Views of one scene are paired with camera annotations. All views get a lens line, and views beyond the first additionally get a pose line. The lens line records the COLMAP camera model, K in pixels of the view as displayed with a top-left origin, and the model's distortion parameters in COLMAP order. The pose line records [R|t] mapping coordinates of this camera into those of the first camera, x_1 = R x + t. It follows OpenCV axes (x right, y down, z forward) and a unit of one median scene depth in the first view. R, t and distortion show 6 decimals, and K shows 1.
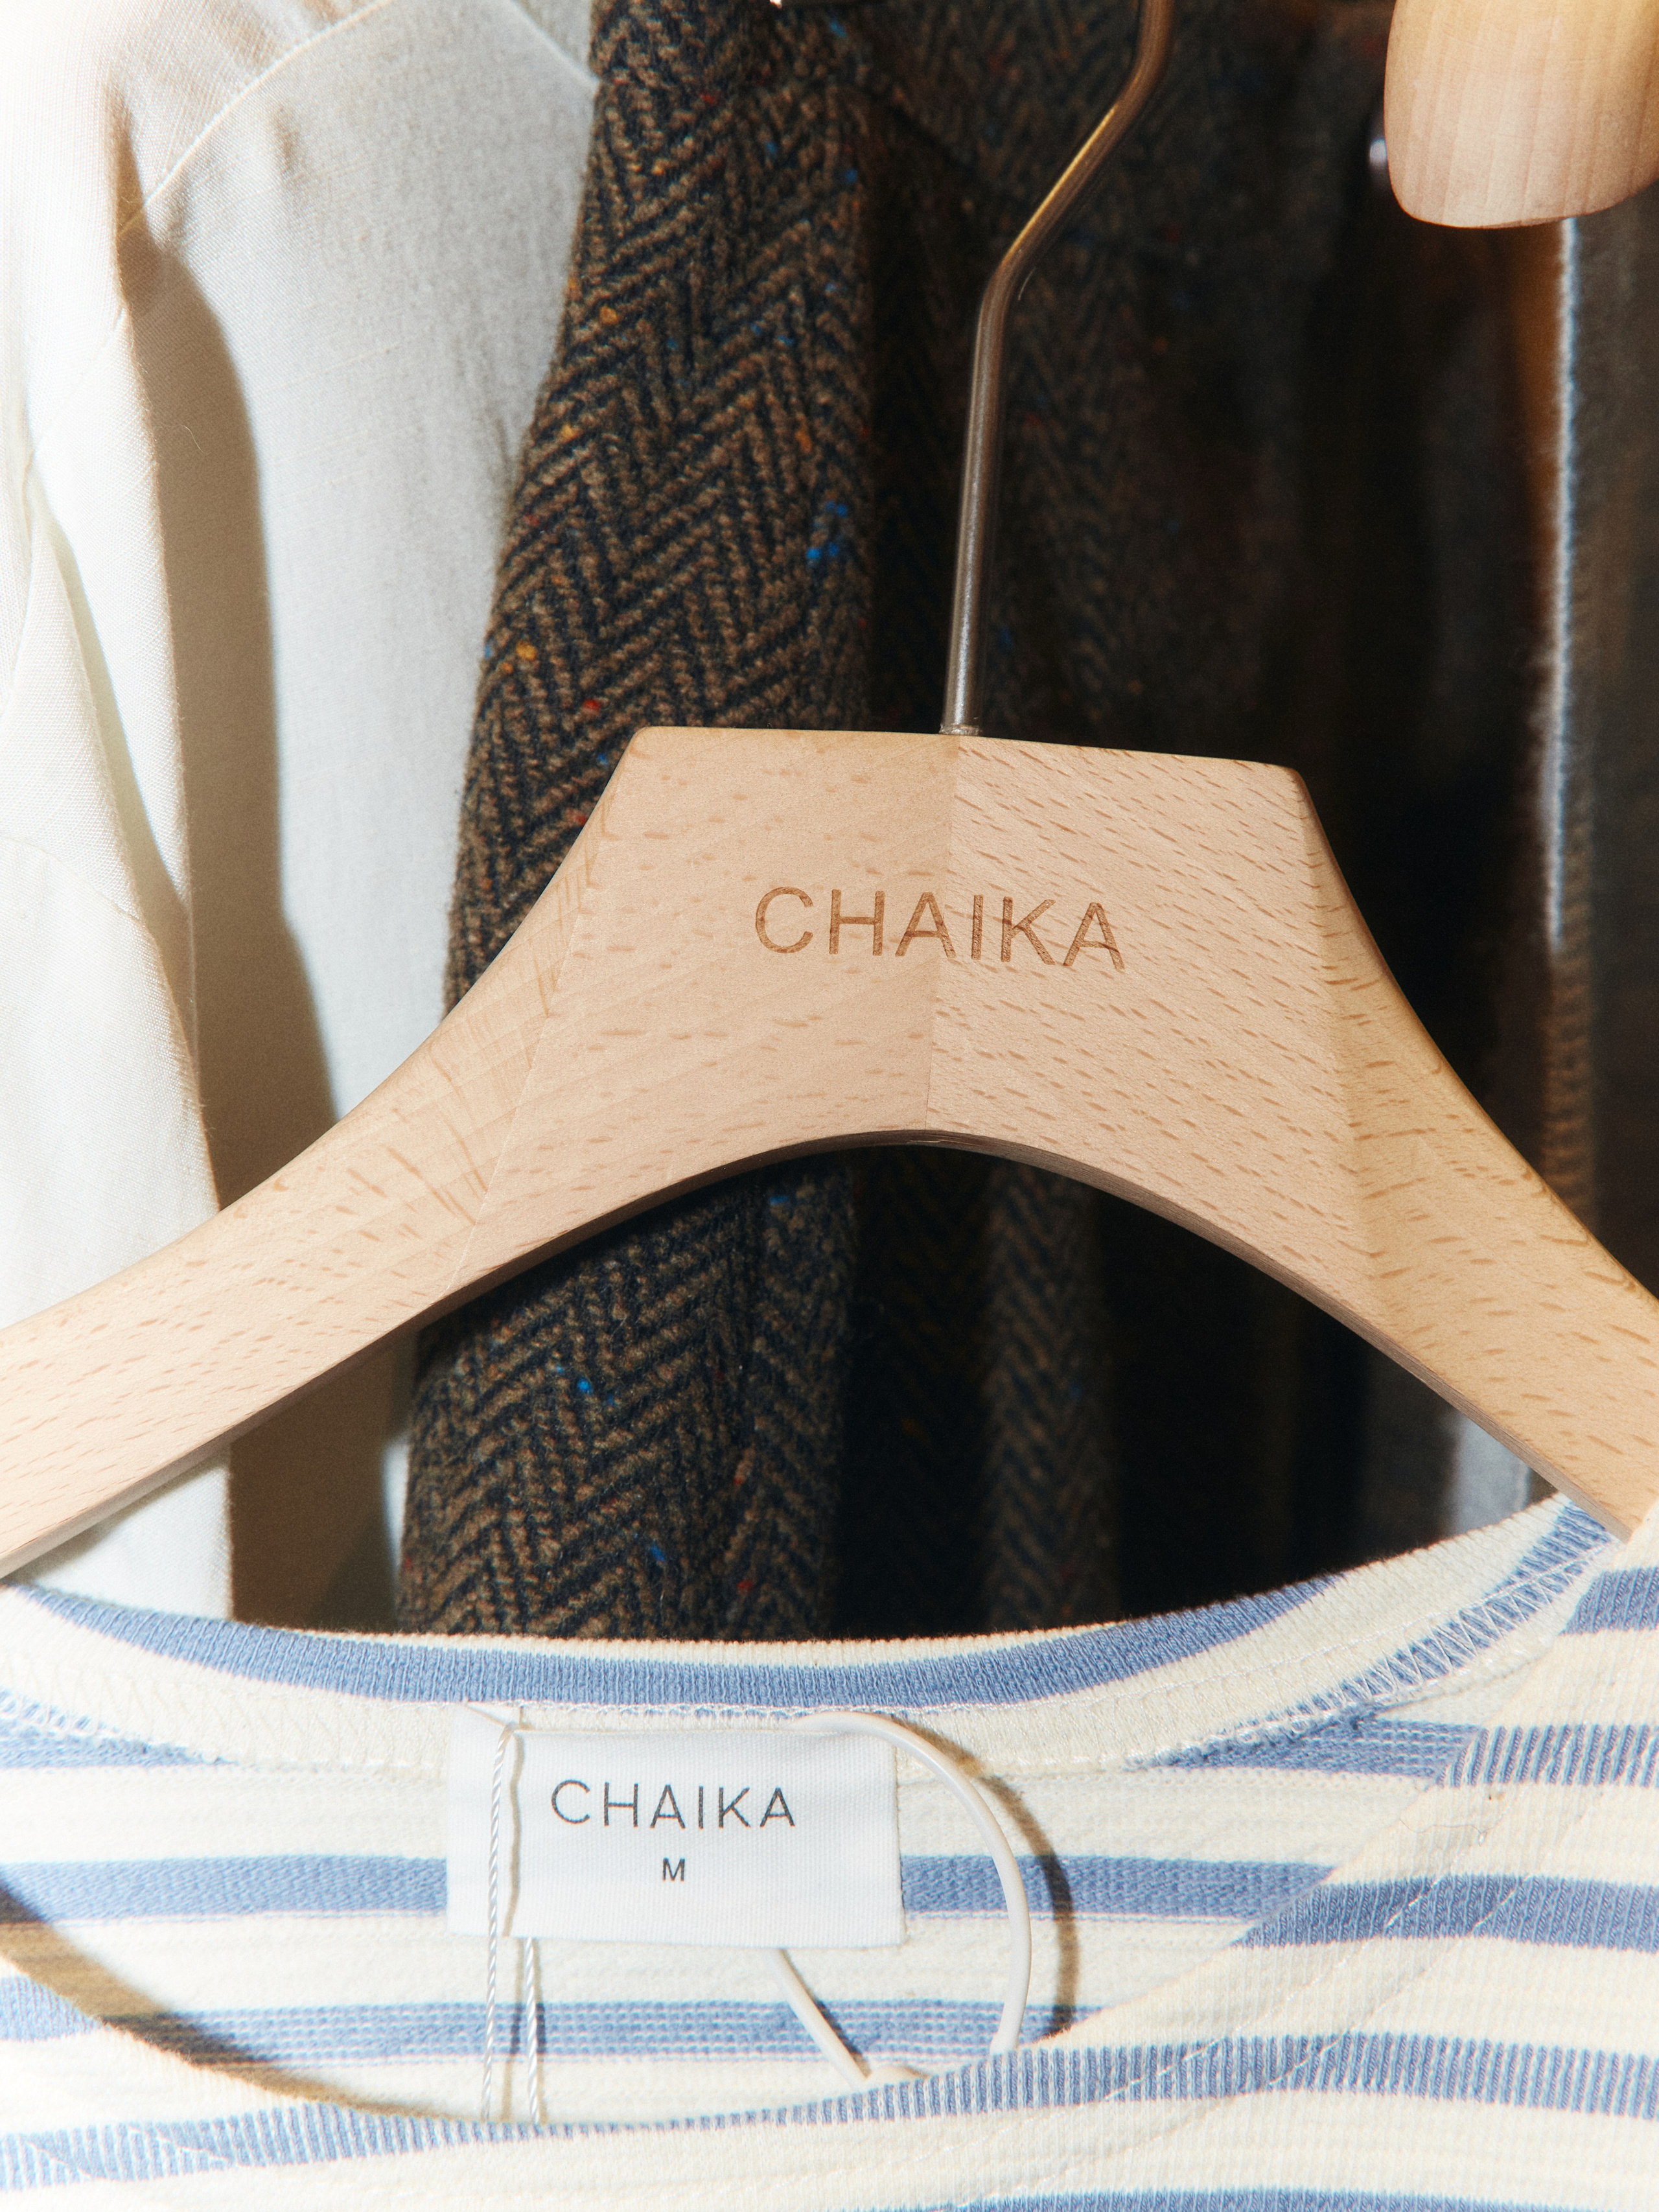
lens RADIAL K [[3722.7, 0, 830.6], [0, 3722.7, 1103.2], [0, 0, 1]] dist [0.125761, 0.000000]
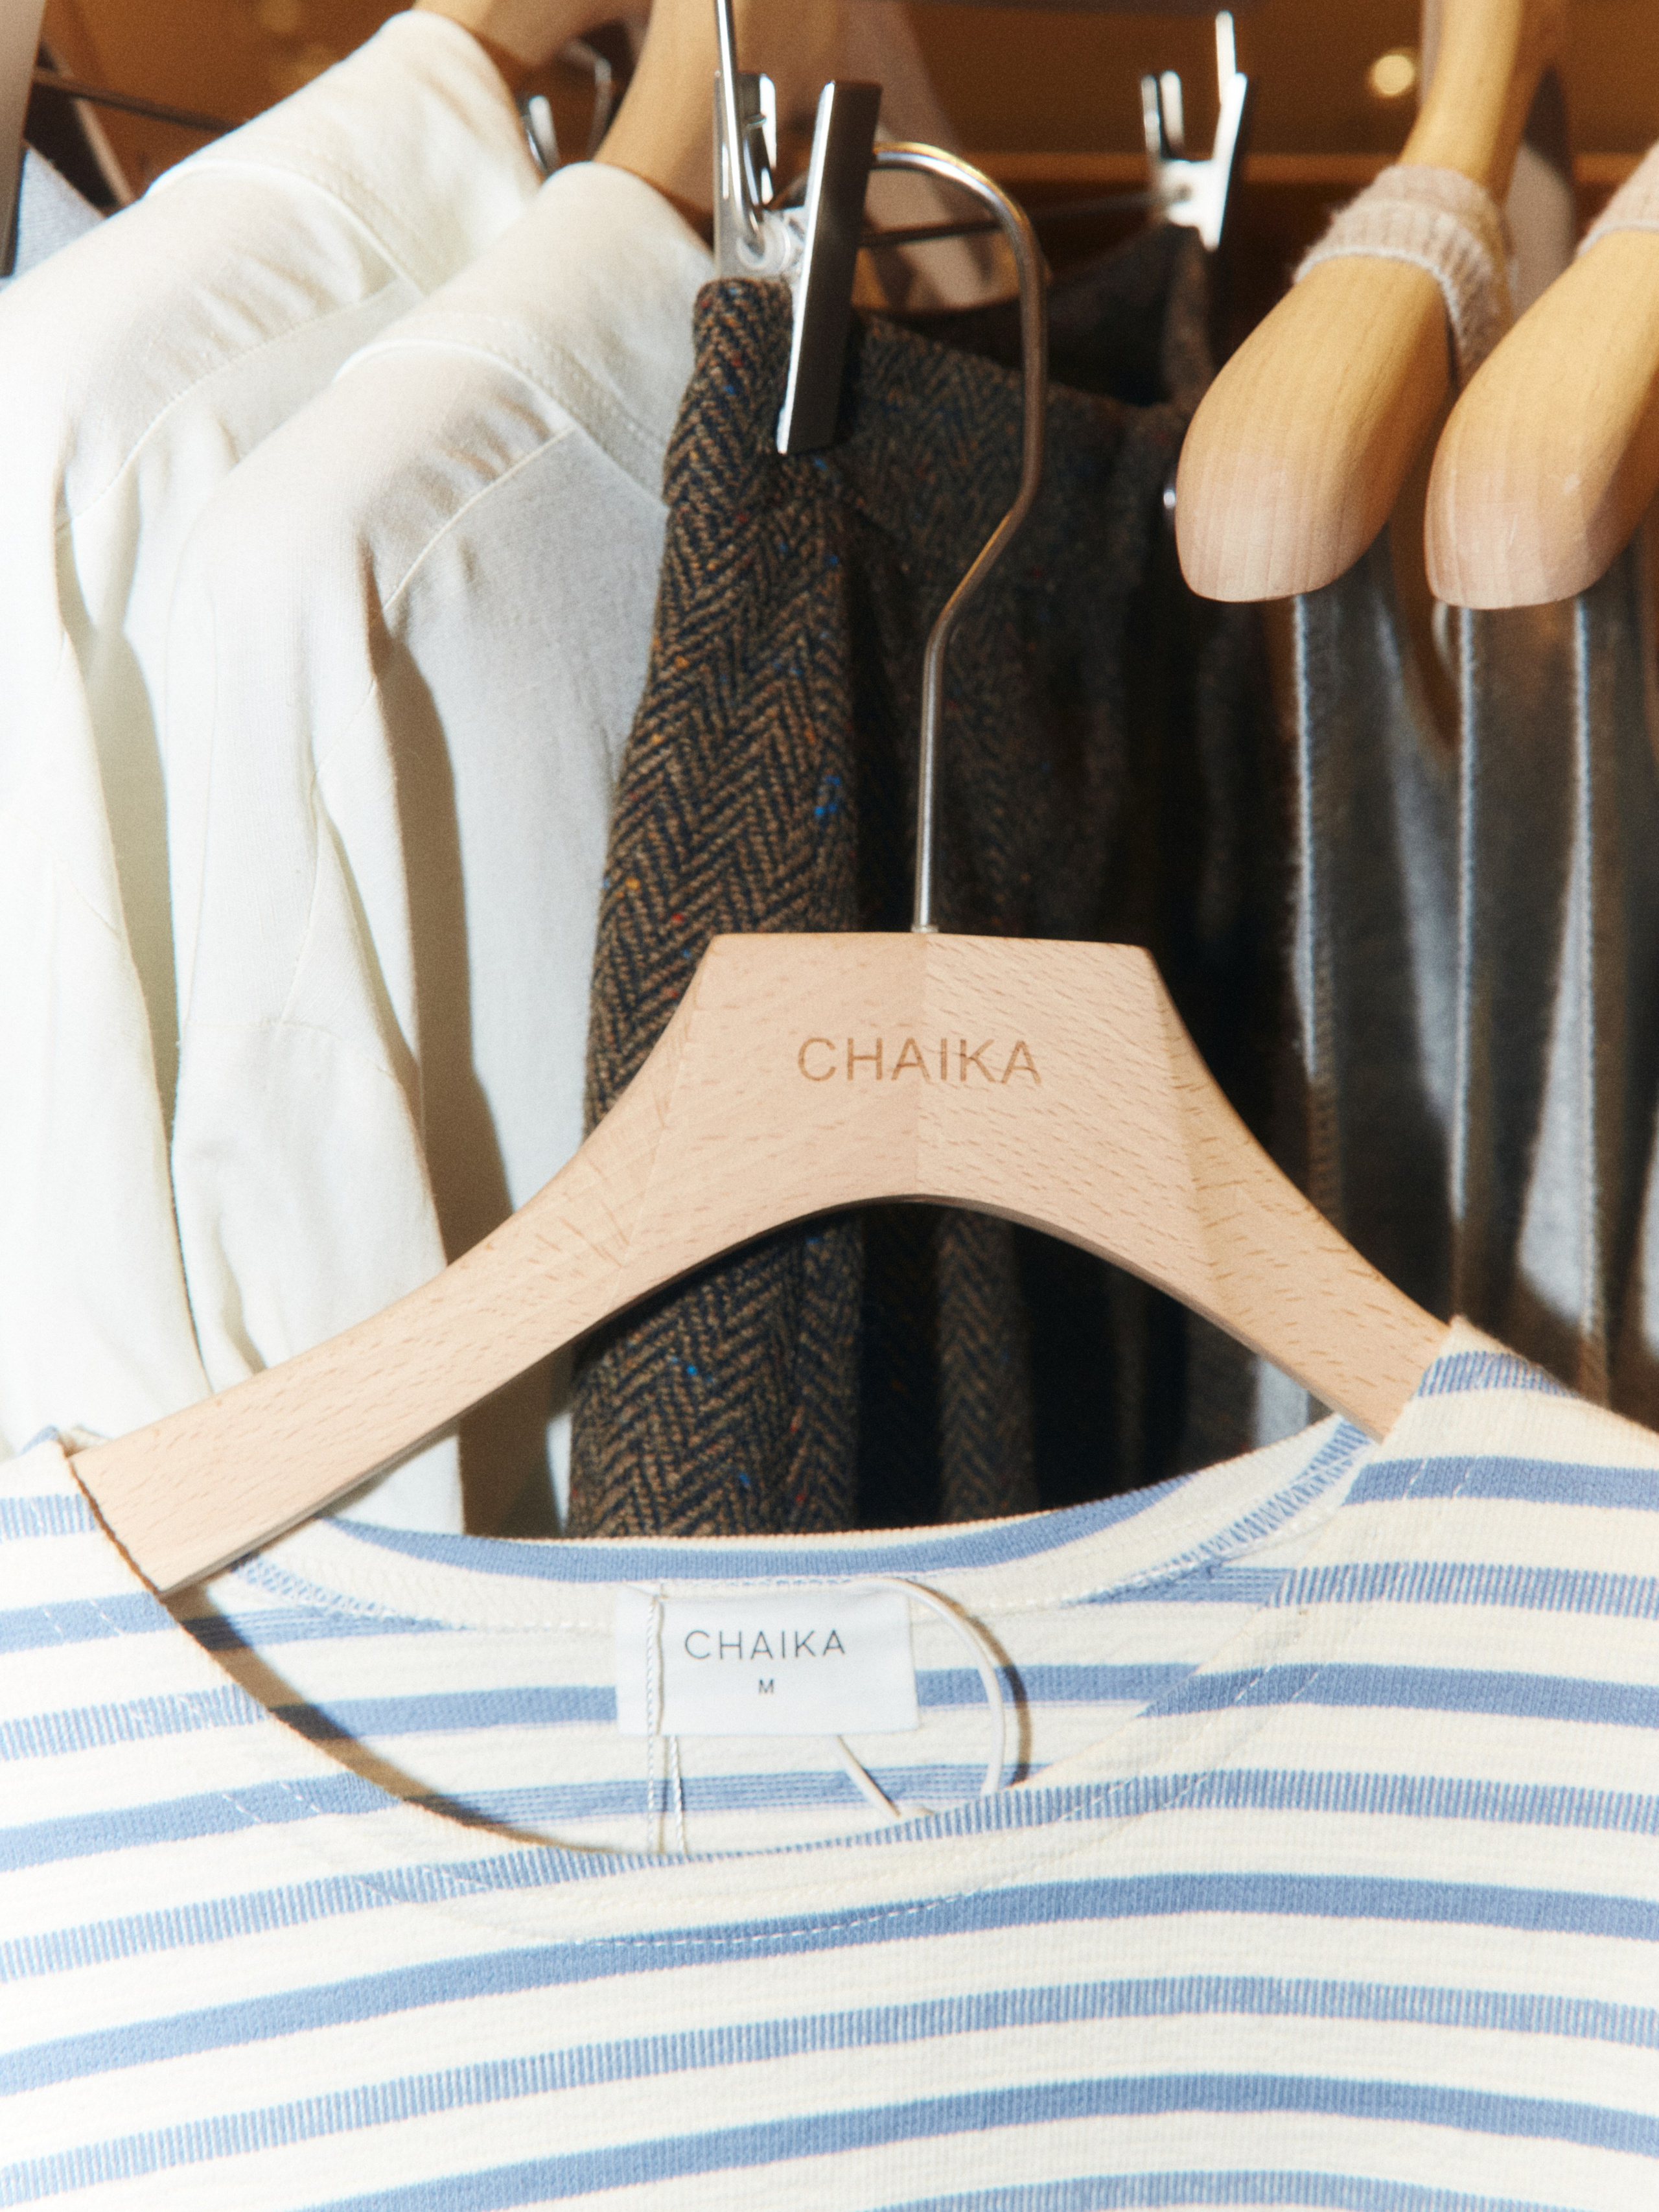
lens RADIAL K [[2920.6, 0, 827.7], [0, 2920.6, 1112.1], [0, 0, 1]] dist [0.086377, 0.000000]
pose [[0.998614, -0.038653, 0.035709, -0.050290], [0.038671, 0.999252, 0.000189, -0.027020], [-0.035689, 0.001193, 0.999362, -0.187388]]
